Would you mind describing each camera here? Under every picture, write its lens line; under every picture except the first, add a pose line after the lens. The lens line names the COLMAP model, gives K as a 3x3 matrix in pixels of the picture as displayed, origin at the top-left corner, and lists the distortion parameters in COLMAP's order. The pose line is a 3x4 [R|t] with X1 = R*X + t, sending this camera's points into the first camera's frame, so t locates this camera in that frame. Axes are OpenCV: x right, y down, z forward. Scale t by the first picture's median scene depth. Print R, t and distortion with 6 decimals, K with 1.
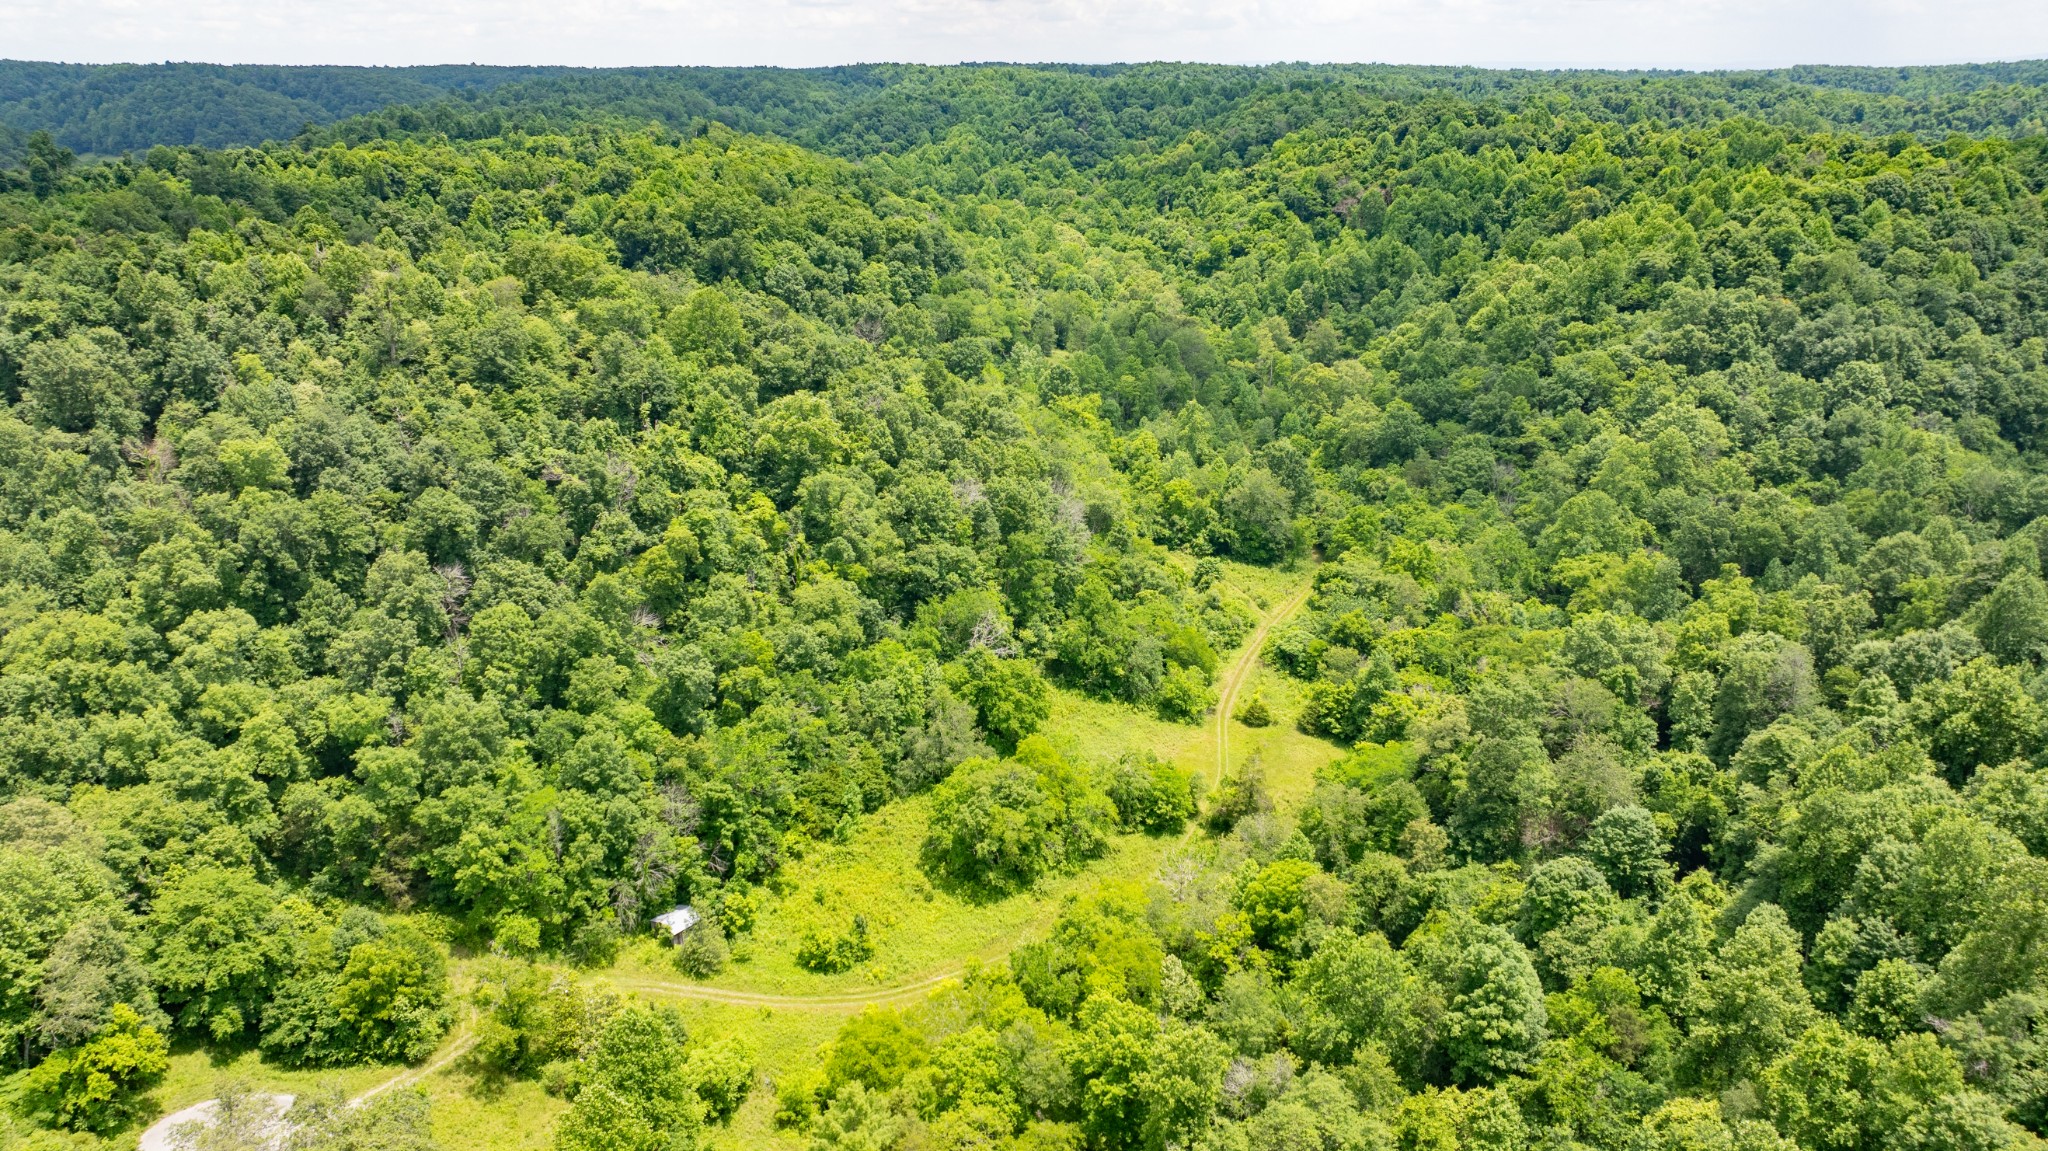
lens RADIAL K [[1438.7, 0, 1029.5], [0, 1438.7, 575.2], [0, 0, 1]] dist [-0.026231, 0.010830]
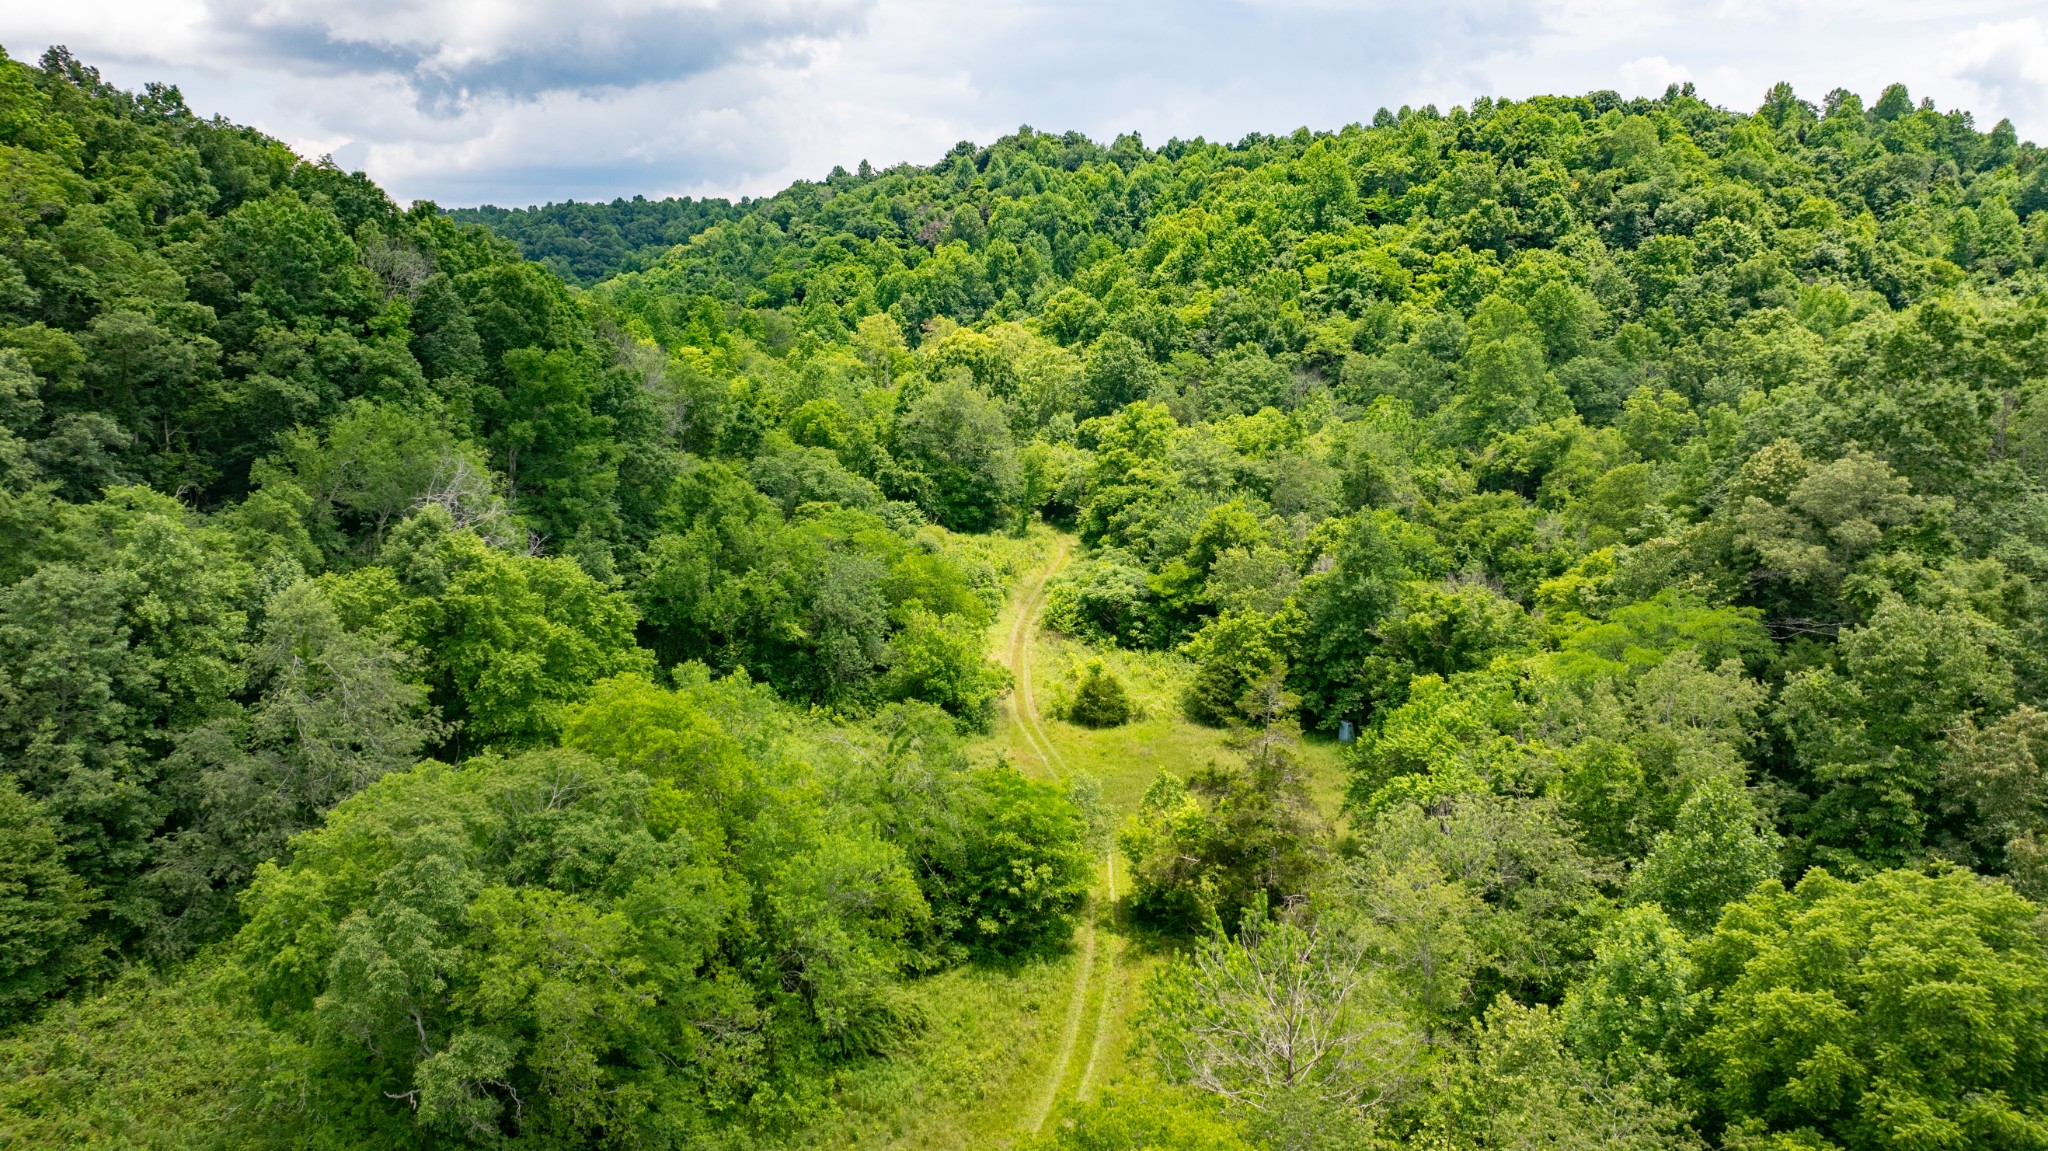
lens RADIAL K [[1438.7, 0, 1029.5], [0, 1438.7, 575.2], [0, 0, 1]] dist [-0.026231, 0.010830]
pose [[0.943521, -0.062339, 0.325396, -0.009690], [0.112242, 0.984205, -0.136905, 0.112049], [-0.311722, 0.165696, 0.935614, 0.543955]]
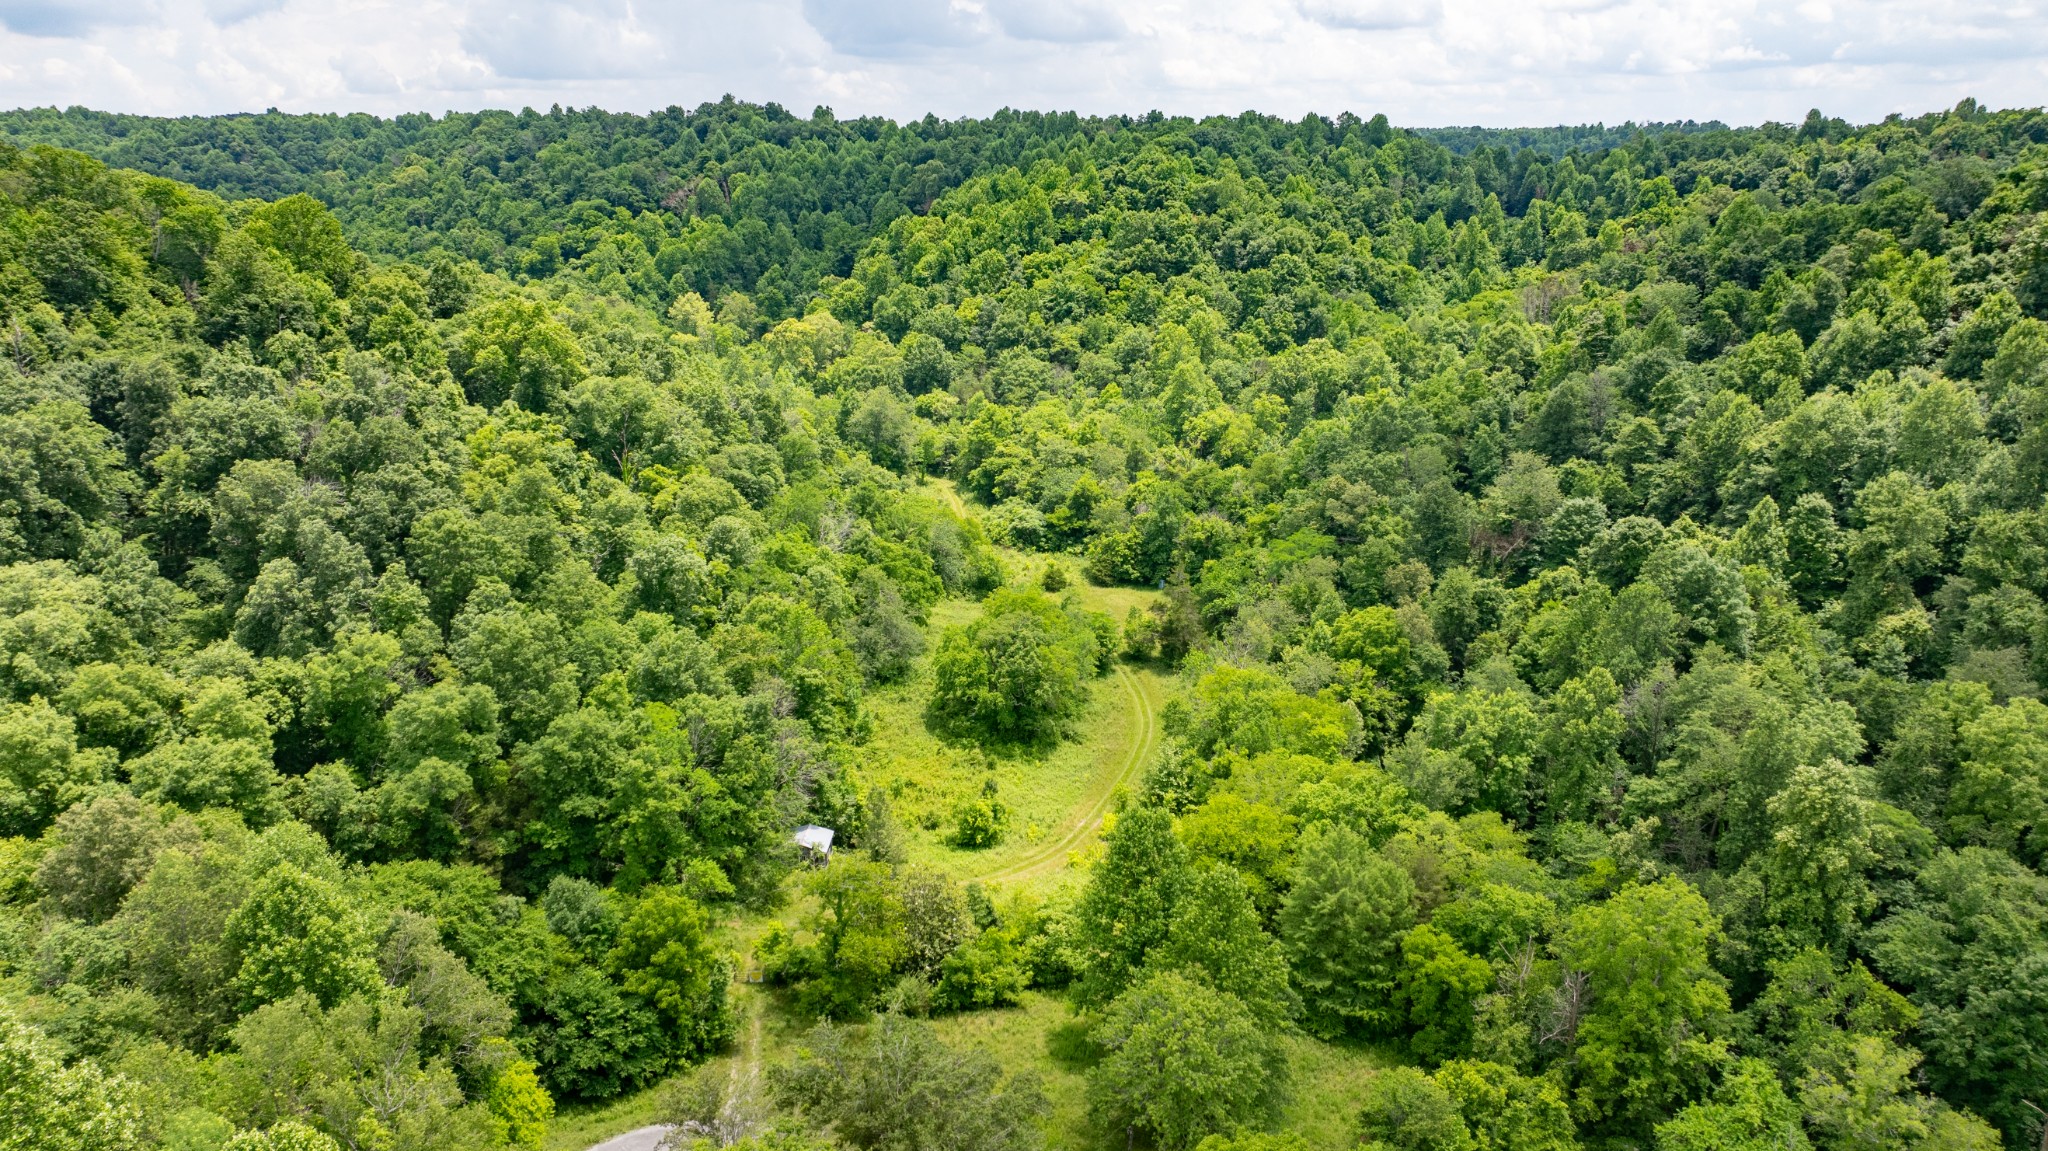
lens RADIAL K [[1438.7, 0, 1029.5], [0, 1438.7, 575.2], [0, 0, 1]] dist [-0.026231, 0.010830]
pose [[0.804247, -0.167418, 0.570226, -0.405411], [0.198971, 0.979980, 0.007093, 0.079445], [-0.559997, 0.107754, 0.821457, 0.178507]]
